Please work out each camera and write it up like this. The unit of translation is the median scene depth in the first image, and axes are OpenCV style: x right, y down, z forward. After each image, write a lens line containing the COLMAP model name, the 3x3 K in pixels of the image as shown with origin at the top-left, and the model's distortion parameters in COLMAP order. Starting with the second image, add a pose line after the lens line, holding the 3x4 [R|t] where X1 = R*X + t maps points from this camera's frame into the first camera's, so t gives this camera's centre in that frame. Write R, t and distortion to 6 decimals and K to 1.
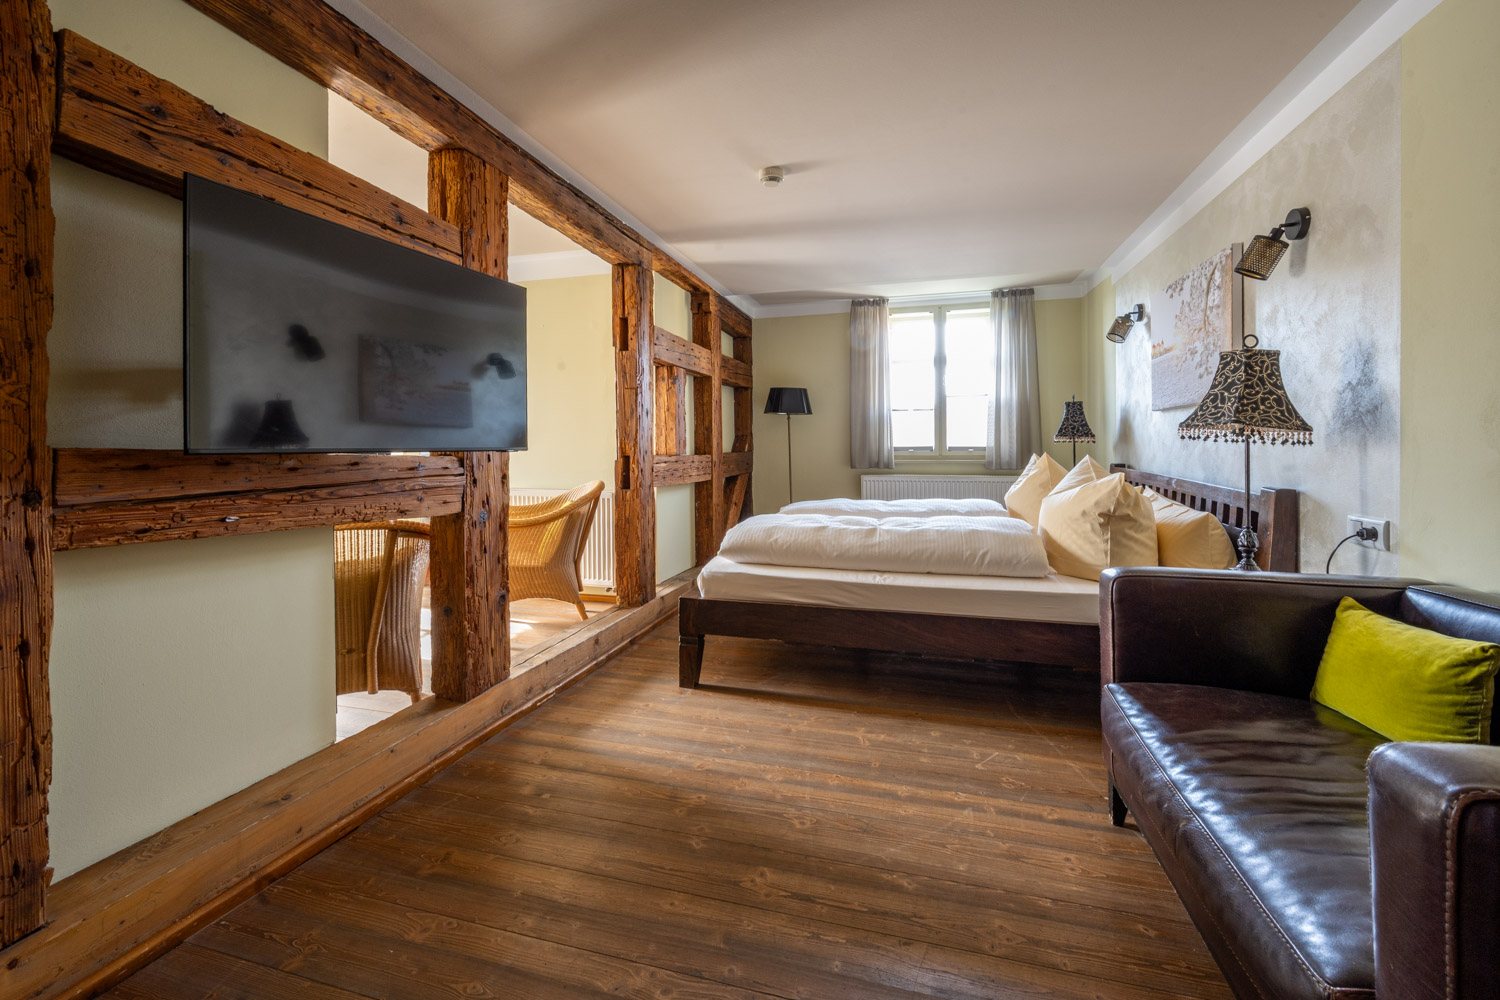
lens RADIAL K [[626.2, 0, 740.7], [0, 626.2, 446.2], [0, 0, 1]] dist [0.001226, -0.000790]
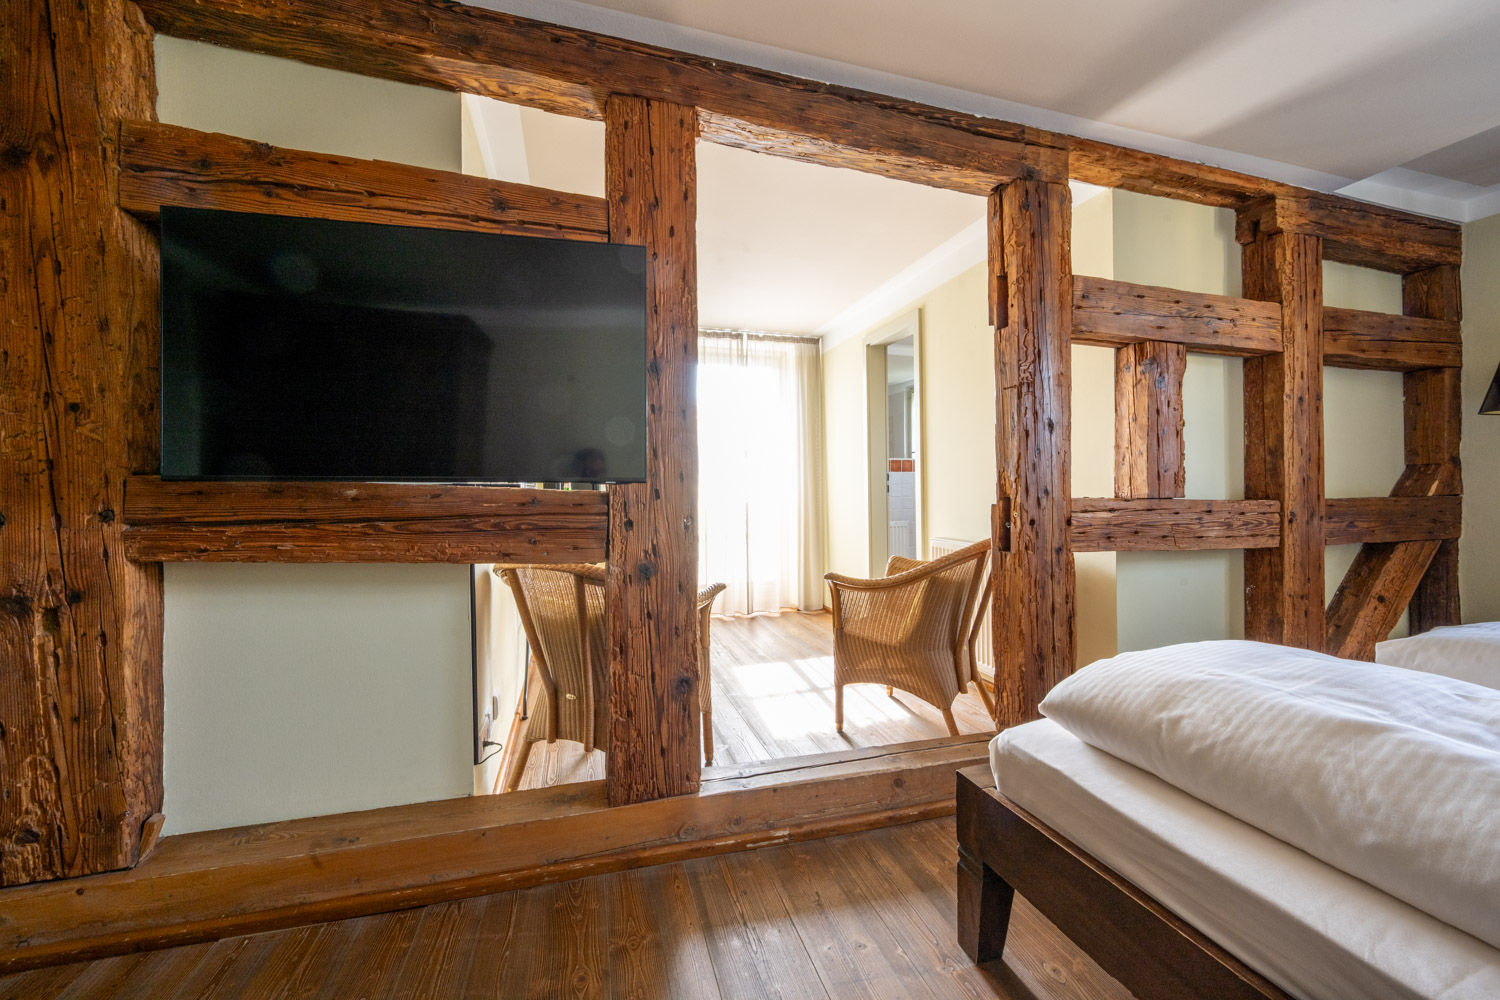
lens RADIAL K [[597.9, 0, 745.8], [0, 597.9, 495.1], [0, 0, 1]] dist [-0.003700, 0.001345]
pose [[0.549912, 0.010713, -0.835154, 0.235708], [-0.004564, 0.999941, 0.009822, 0.011602], [0.835210, -0.001590, 0.549929, 0.640884]]
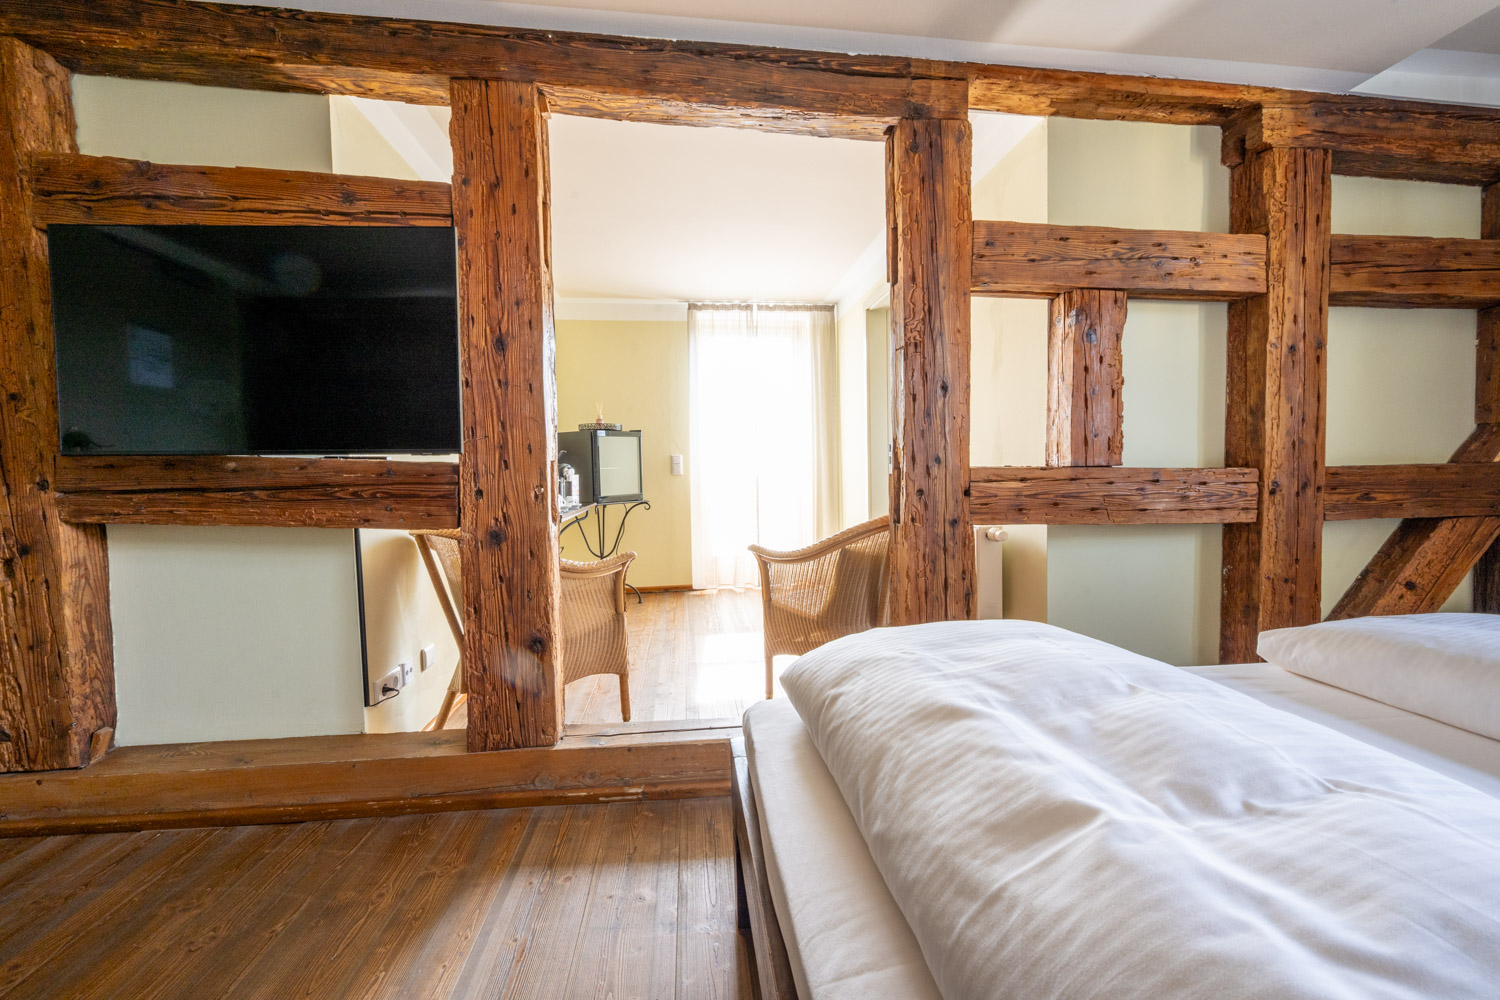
lens RADIAL K [[597.9, 0, 746.5], [0, 597.9, 496.7], [0, 0, 1]] dist [-0.003700, 0.001345]
pose [[0.396120, 0.048856, -0.916898, 0.381573], [0.003380, 0.998499, 0.054665, 0.017498], [0.918193, -0.024753, 0.395360, 0.904406]]
